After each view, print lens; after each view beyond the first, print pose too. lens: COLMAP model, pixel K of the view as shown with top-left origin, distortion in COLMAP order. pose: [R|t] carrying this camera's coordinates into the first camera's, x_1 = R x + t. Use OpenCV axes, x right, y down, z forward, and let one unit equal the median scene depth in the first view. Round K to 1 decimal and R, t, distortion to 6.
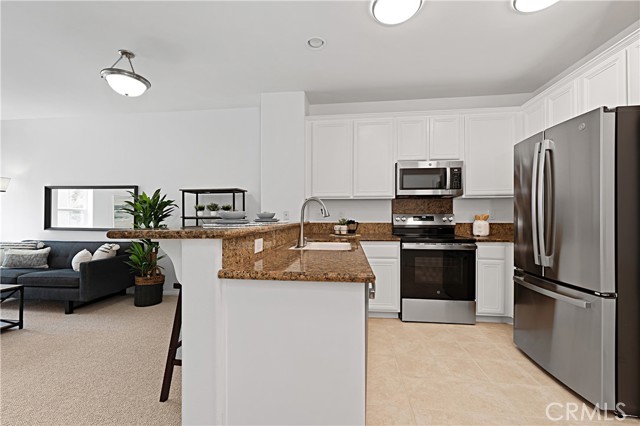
lens RADIAL K [[264.0, 0, 319.3], [0, 264.0, 211.0], [0, 0, 1]] dist [-0.010912, -0.000373]
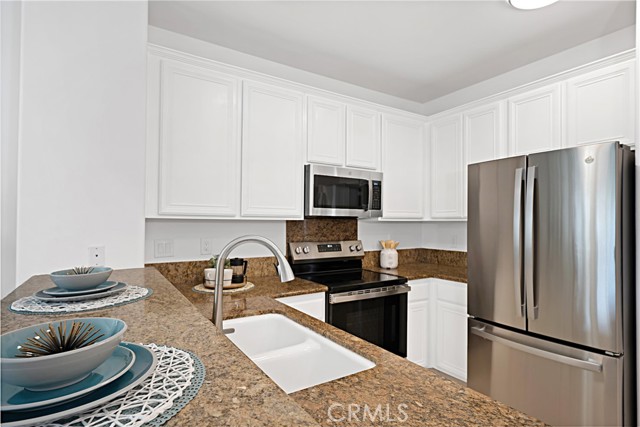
lens RADIAL K [[332.9, 0, 321.6], [0, 332.9, 215.5], [0, 0, 1]] dist [-0.007428, 0.000305]
pose [[0.775168, 0.016196, 0.631547, -0.190737], [-0.020933, 0.999781, 0.000054, -0.060897], [-0.631408, -0.013262, 0.775337, 0.352290]]
